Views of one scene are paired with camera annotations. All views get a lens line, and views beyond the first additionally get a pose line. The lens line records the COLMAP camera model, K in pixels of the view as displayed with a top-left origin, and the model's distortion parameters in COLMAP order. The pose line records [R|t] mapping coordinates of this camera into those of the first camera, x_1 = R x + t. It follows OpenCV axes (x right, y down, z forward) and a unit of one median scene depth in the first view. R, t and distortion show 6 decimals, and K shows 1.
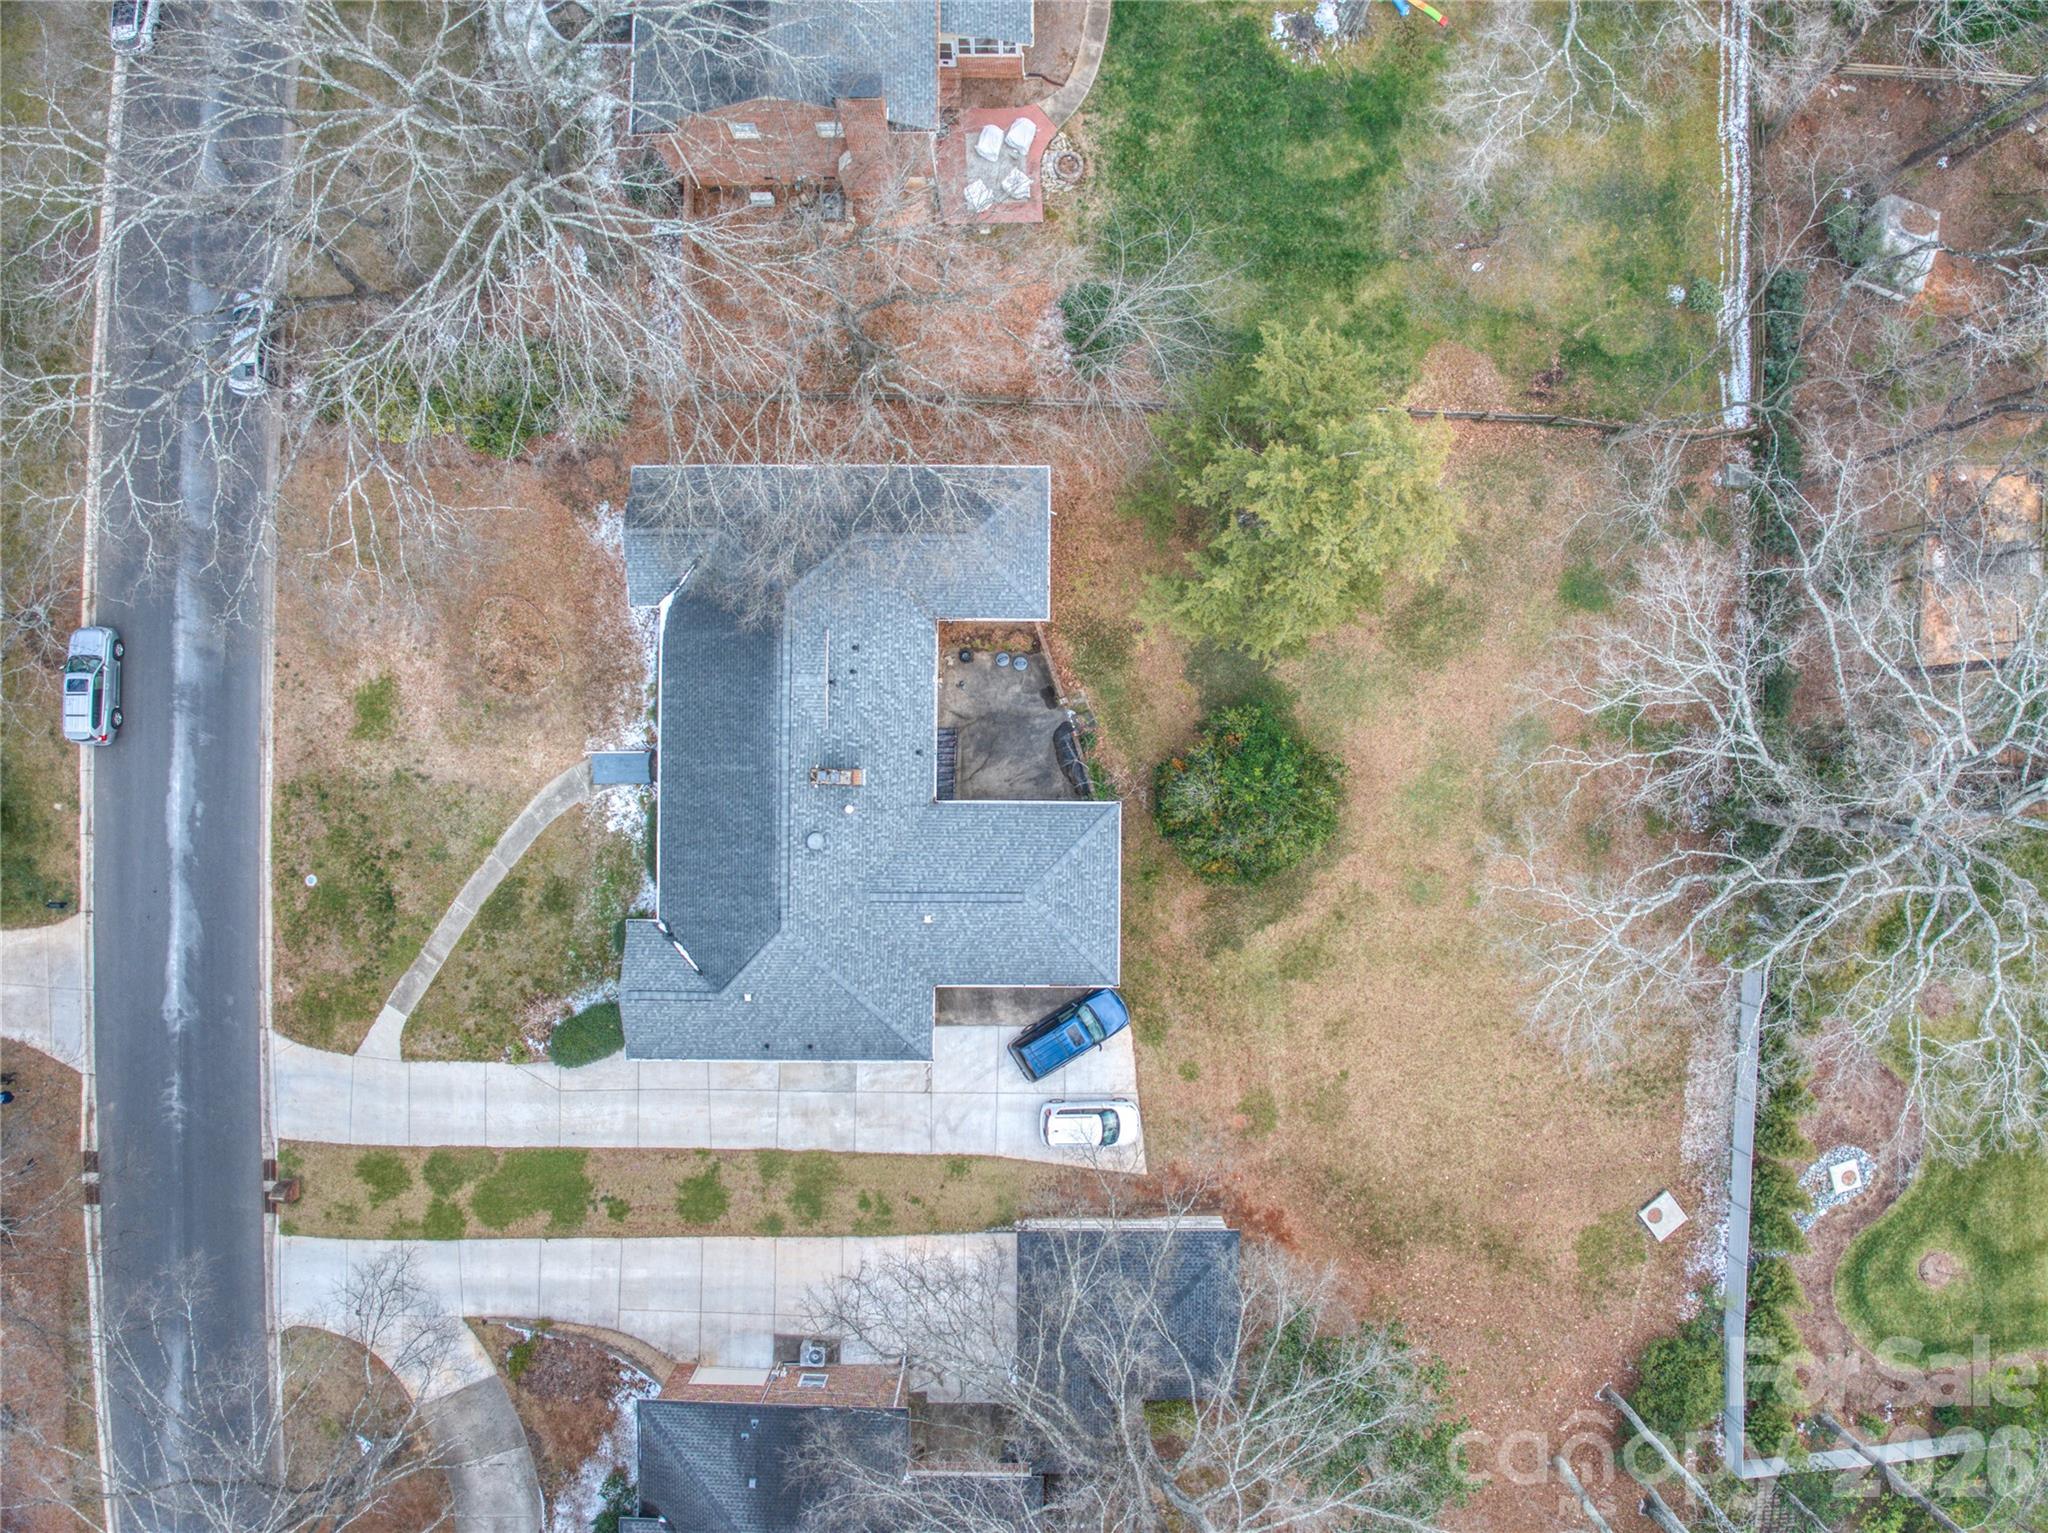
lens RADIAL K [[1436.3, 0, 999.2], [0, 1436.3, 768.1], [0, 0, 1]] dist [-0.103493, -0.007646]
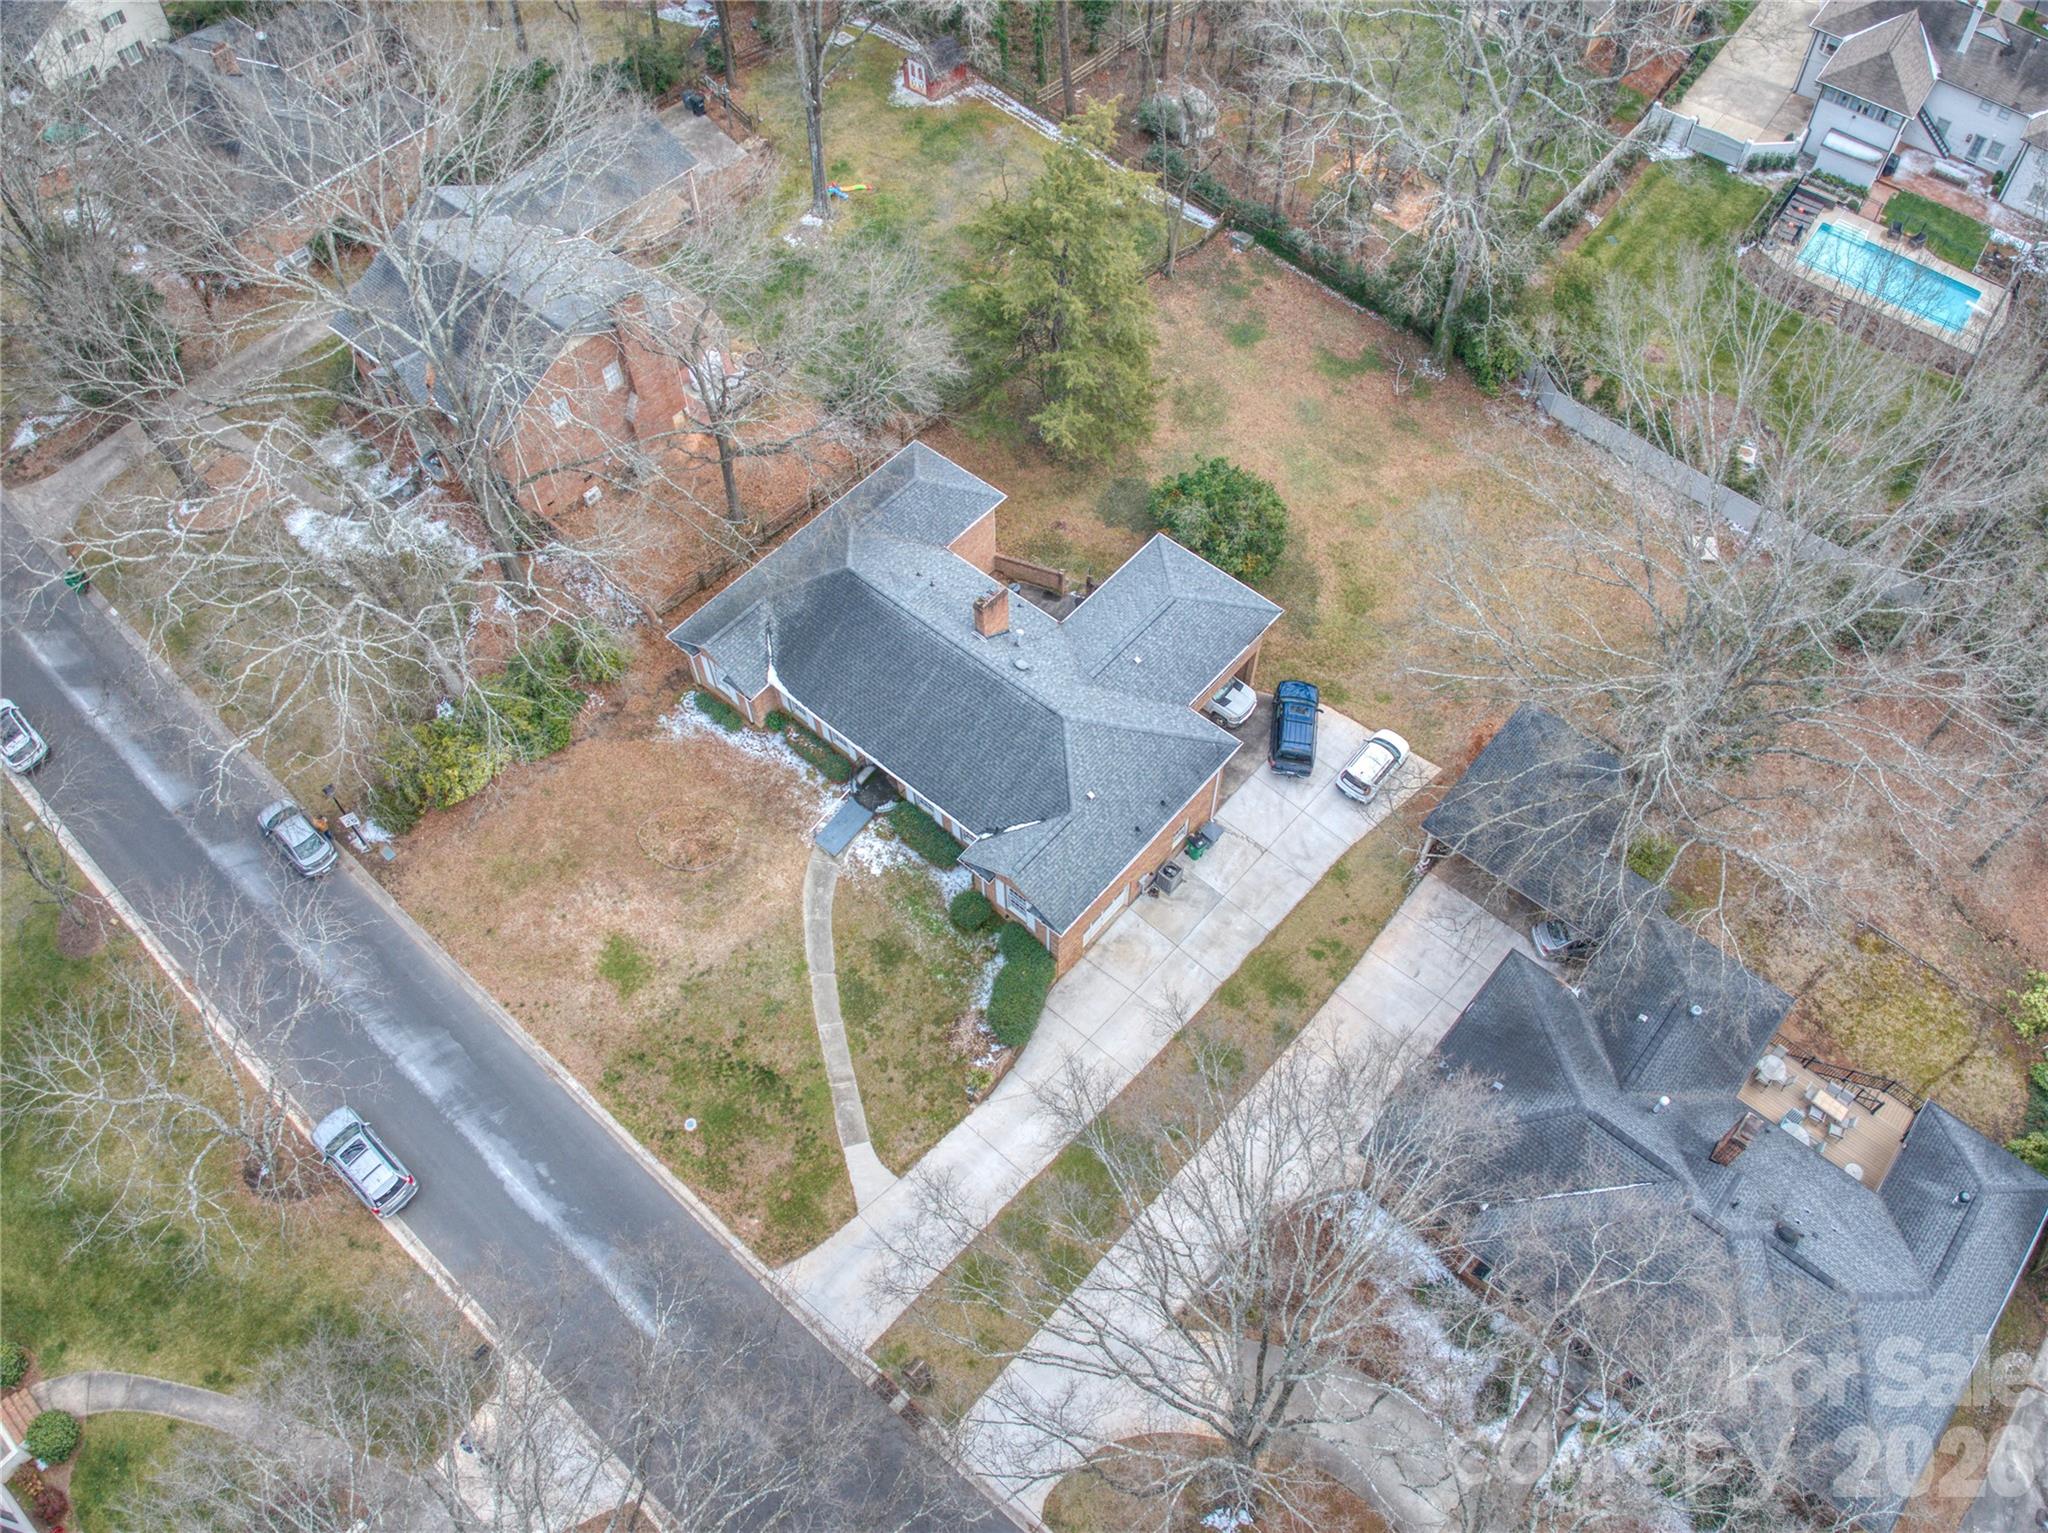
lens RADIAL K [[1423.1, 0, 1024.0], [0, 1423.1, 766.5], [0, 0, 1]] dist [-0.091302, -0.020932]
pose [[0.651650, -0.640799, 0.405869, -0.573240], [0.758516, 0.552217, -0.345991, 0.438037], [-0.002417, 0.533323, 0.845908, 0.086640]]
